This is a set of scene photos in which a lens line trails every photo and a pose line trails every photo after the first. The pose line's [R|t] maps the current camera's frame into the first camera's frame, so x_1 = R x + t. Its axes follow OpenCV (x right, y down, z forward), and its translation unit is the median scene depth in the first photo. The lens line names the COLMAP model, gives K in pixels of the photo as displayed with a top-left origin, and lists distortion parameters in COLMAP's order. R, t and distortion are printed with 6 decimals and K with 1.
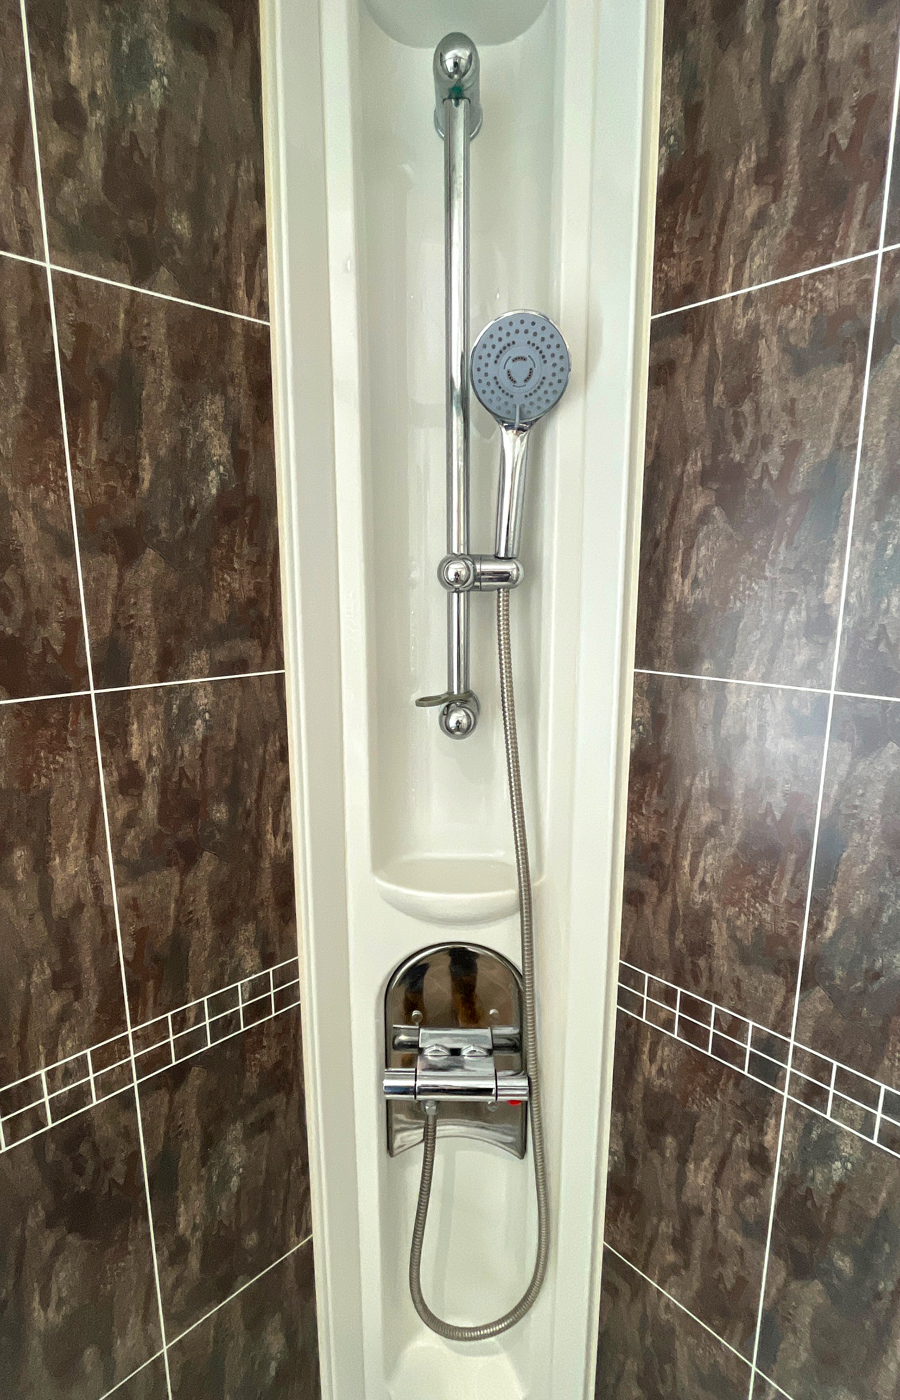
lens RADIAL K [[649.4, 0, 460.4], [0, 649.4, 701.1], [0, 0, 1]] dist [-0.002287, -0.000332]
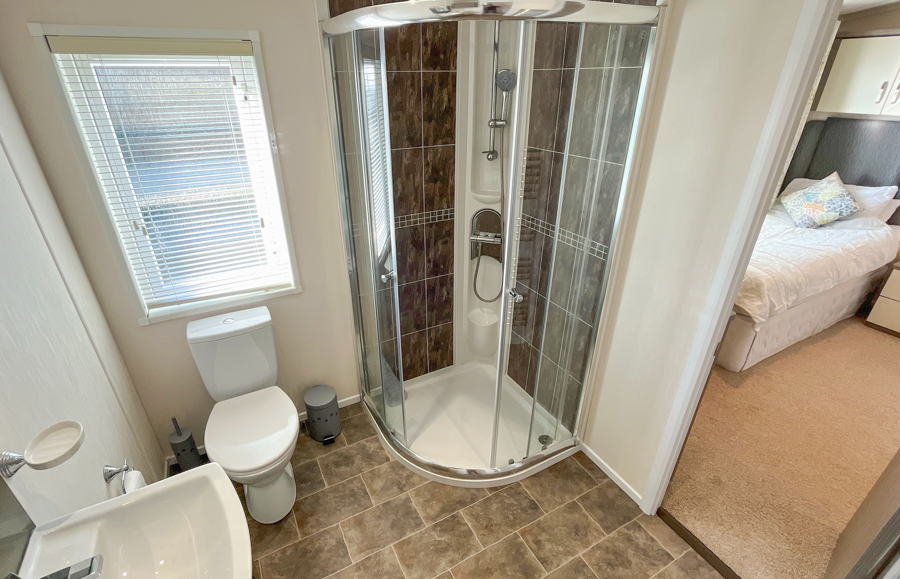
lens RADIAL K [[417.5, 0, 440.6], [0, 417.5, 290.2], [0, 0, 1]] dist [-0.002287, -0.000332]
pose [[0.960392, 0.120308, -0.251344, 0.541807], [-0.047163, 0.959161, 0.278901, 0.134145], [0.274634, -0.256000, 0.926844, -2.211369]]
